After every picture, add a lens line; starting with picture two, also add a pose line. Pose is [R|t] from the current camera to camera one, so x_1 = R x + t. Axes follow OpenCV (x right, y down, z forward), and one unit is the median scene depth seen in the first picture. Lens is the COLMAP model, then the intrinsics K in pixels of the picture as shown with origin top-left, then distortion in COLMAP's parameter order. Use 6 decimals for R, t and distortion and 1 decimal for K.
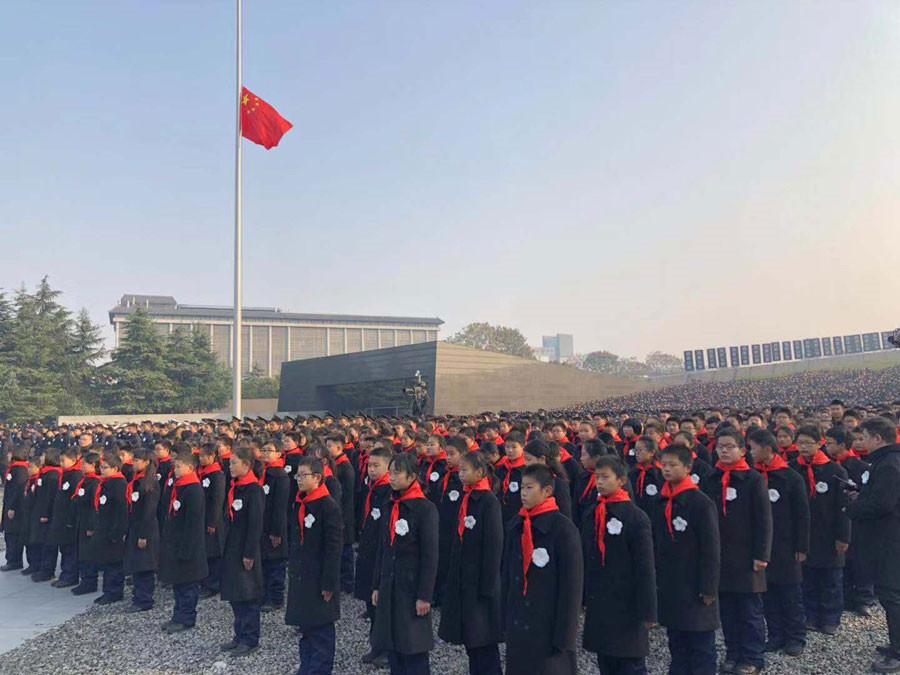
lens RADIAL K [[738.5, 0, 450.0], [0, 738.5, 337.5], [0, 0, 1]] dist [0.040823, -0.053930]
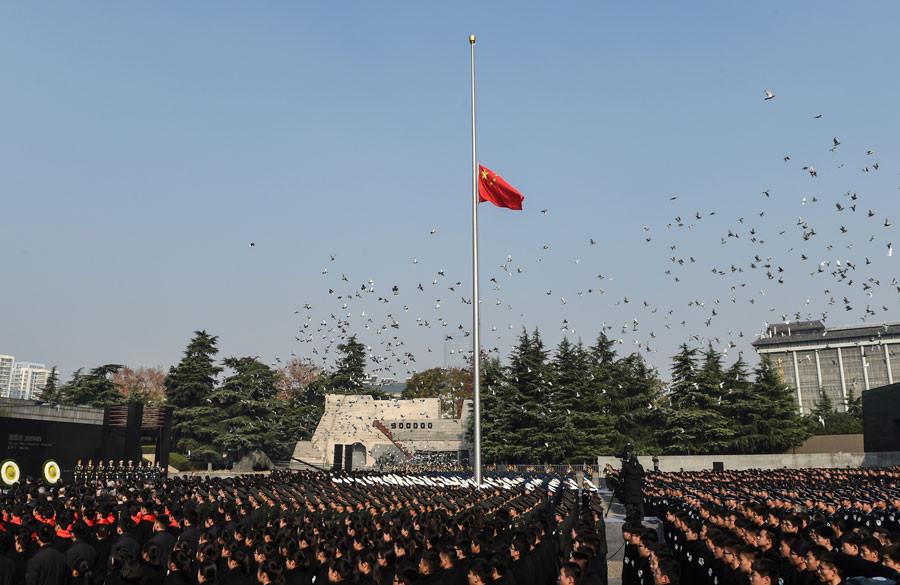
lens RADIAL K [[724.5, 0, 450.2], [0, 724.5, 243.0], [0, 0, 1]] dist [-0.053461, 0.000079]
pose [[0.575141, -0.204410, -0.792105, 0.218857], [0.071131, 0.977107, -0.200504, -0.004794], [0.814956, 0.058975, 0.576514, 0.154571]]
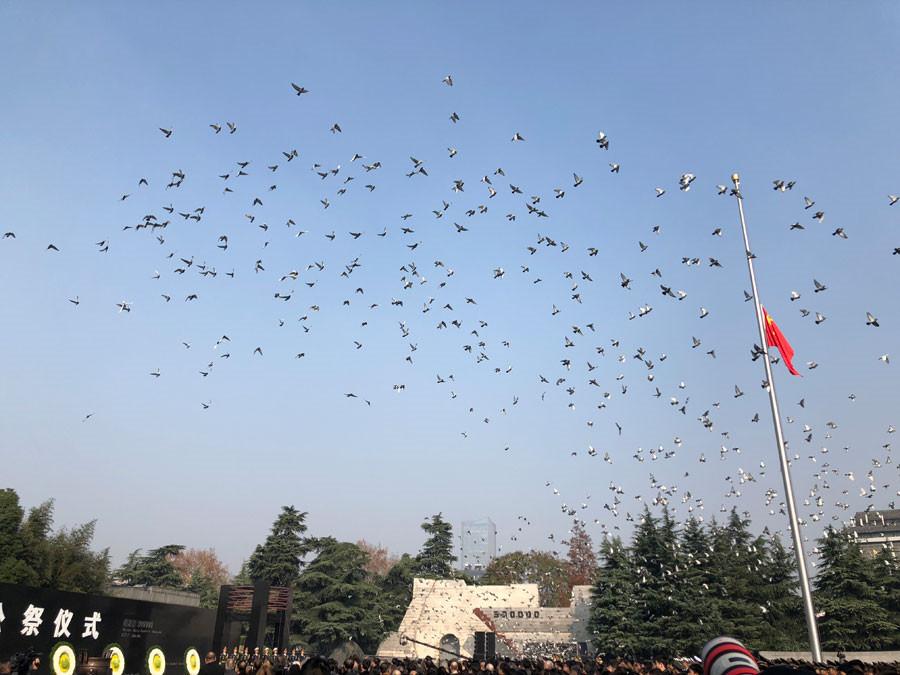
lens RADIAL K [[738.5, 0, 450.0], [0, 738.5, 337.5], [0, 0, 1]] dist [0.040823, -0.053930]
pose [[0.575284, -0.292603, -0.763827, 0.099859], [0.060419, 0.946477, -0.317067, -0.000102], [0.815719, 0.136254, 0.562172, 0.039889]]
